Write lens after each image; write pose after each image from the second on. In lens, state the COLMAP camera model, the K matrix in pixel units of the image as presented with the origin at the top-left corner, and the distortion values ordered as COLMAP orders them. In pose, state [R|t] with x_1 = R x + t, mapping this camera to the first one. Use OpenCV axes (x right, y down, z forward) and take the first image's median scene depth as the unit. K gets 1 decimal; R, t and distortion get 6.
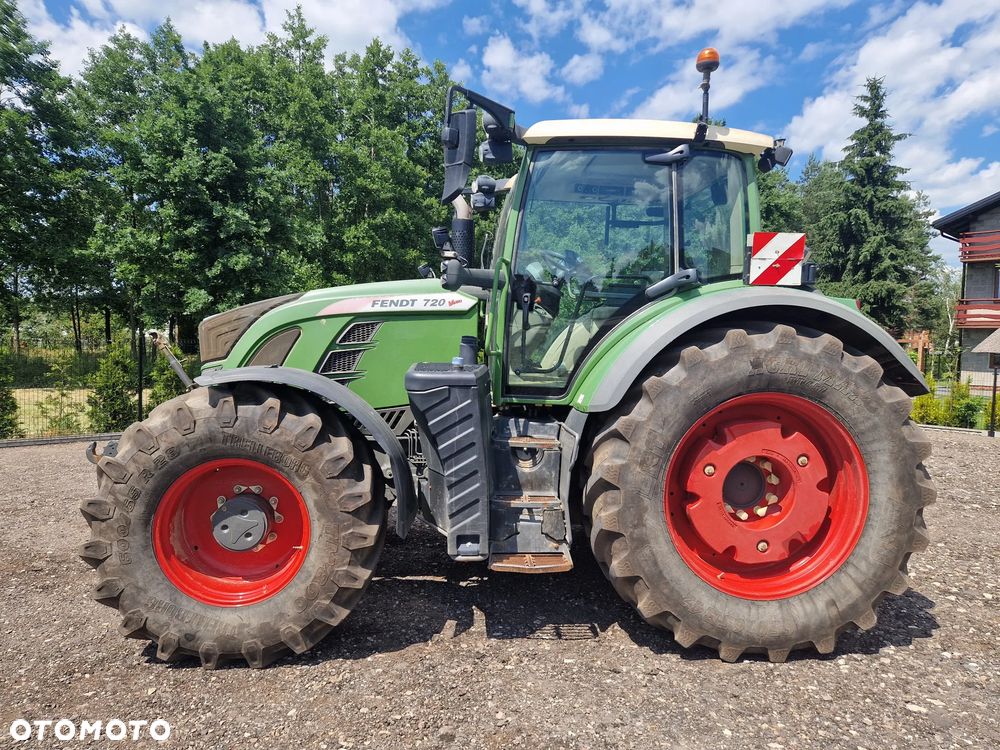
lens RADIAL K [[682.6, 0, 501.0], [0, 682.6, 377.9], [0, 0, 1]] dist [0.081995, -0.068814]
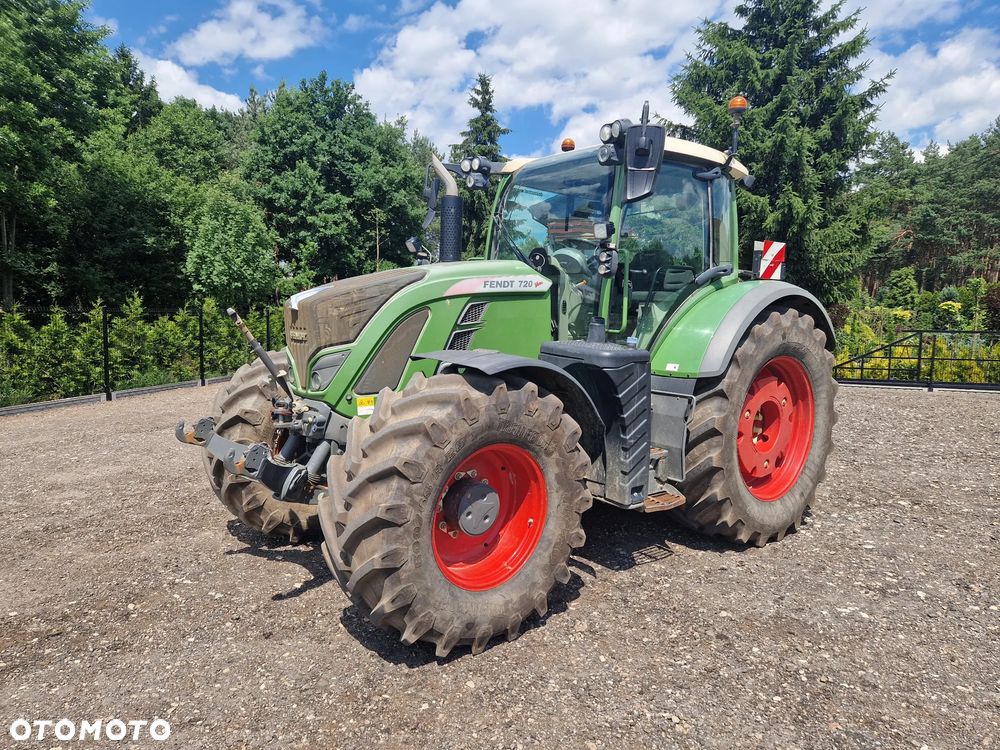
lens RADIAL K [[669.7, 0, 501.0], [0, 669.7, 375.9], [0, 0, 1]] dist [0.088743, -0.078413]
pose [[0.818391, -0.058047, 0.571722, -0.837892], [0.022303, 0.997344, 0.069333, -0.045352], [-0.574228, -0.043991, 0.817512, 0.174972]]
